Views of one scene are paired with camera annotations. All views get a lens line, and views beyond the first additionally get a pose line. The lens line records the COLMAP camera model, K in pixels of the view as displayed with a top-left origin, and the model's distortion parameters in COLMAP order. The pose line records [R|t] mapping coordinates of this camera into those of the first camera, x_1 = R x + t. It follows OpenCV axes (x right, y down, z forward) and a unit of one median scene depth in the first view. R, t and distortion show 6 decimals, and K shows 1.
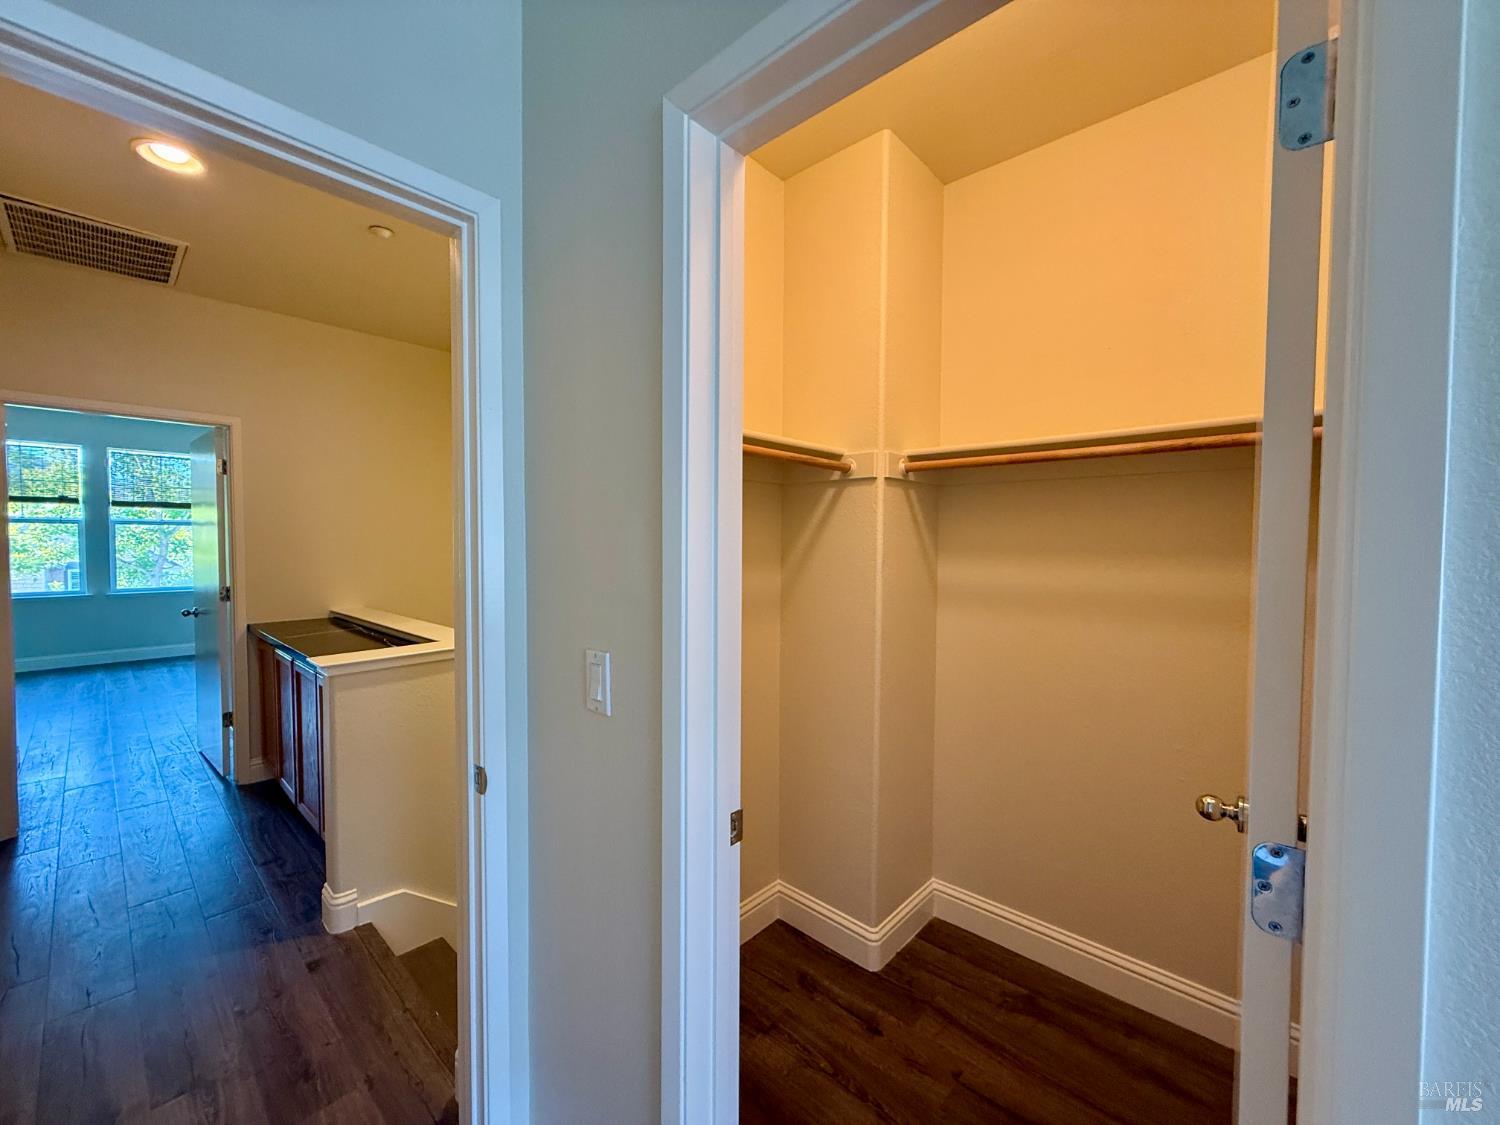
lens RADIAL K [[598.7, 0, 747.1], [0, 598.7, 561.0], [0, 0, 1]] dist [0.001045, -0.000063]
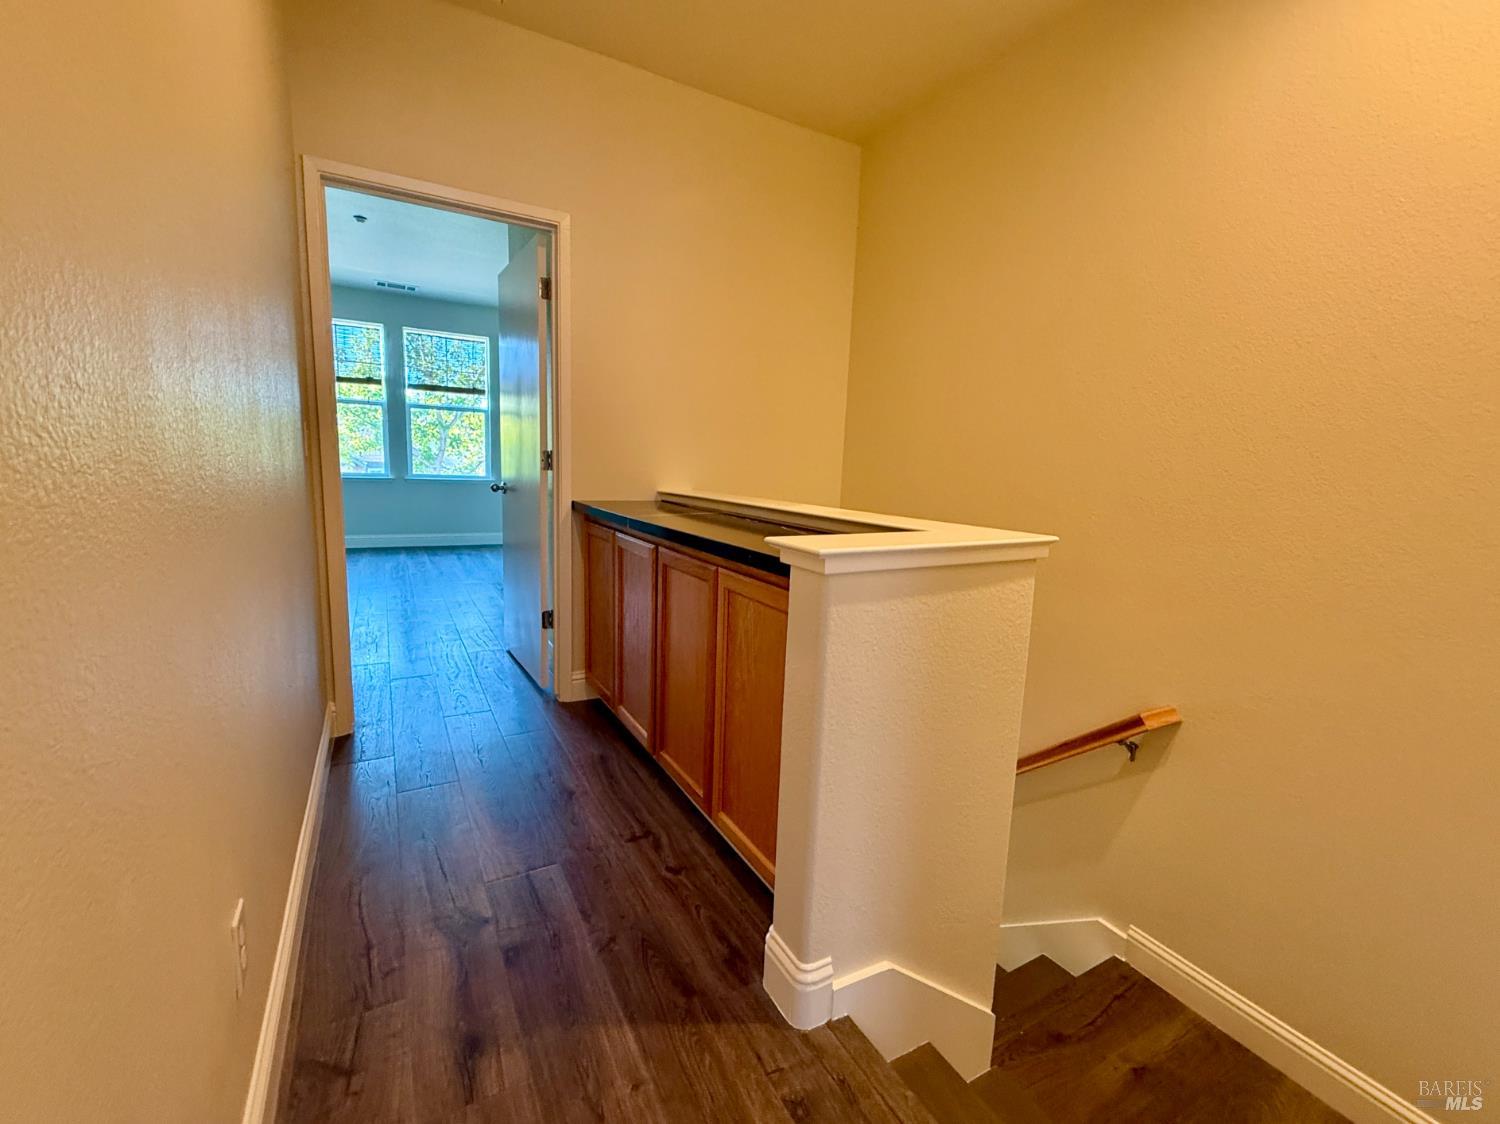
lens RADIAL K [[632.5, 0, 745.8], [0, 632.5, 557.3], [0, 0, 1]] dist [0.006006, 0.000129]
pose [[0.951038, 0.076939, -0.299343, -0.367647], [-0.043816, 0.992301, 0.115842, 0.072531], [0.305951, -0.097054, 0.947087, 0.288379]]
